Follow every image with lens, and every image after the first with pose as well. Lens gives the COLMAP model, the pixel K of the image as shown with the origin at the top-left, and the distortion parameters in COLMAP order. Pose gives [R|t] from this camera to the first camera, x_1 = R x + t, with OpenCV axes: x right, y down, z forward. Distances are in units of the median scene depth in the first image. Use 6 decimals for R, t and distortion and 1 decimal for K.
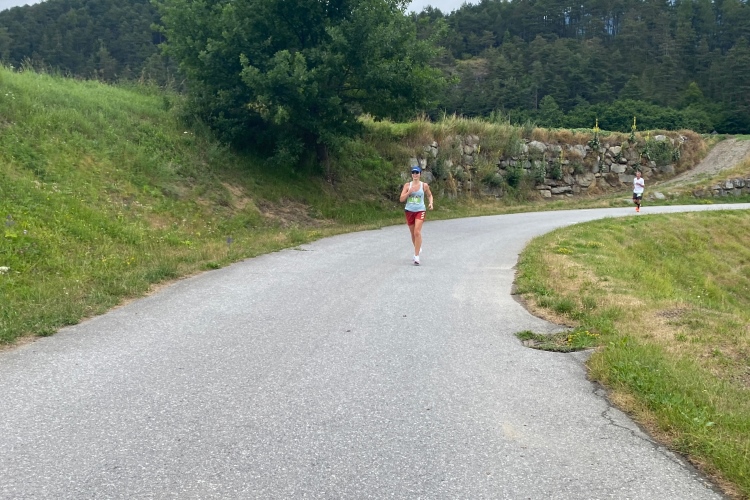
lens RADIAL K [[760.1, 0, 367.1], [0, 760.1, 241.8], [0, 0, 1]] dist [0.060605, 0.000000]
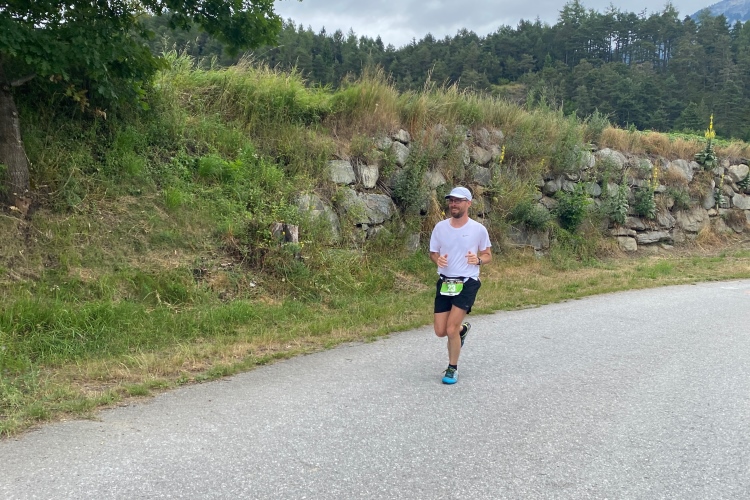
lens RADIAL K [[760.1, 0, 383.6], [0, 760.1, 224.7], [0, 0, 1]] dist [0.060605, 0.000000]
pose [[0.999370, 0.022464, -0.027476, 0.071379], [-0.024226, 0.997553, -0.065588, -0.035076], [0.025935, 0.066213, 0.997468, 0.429687]]
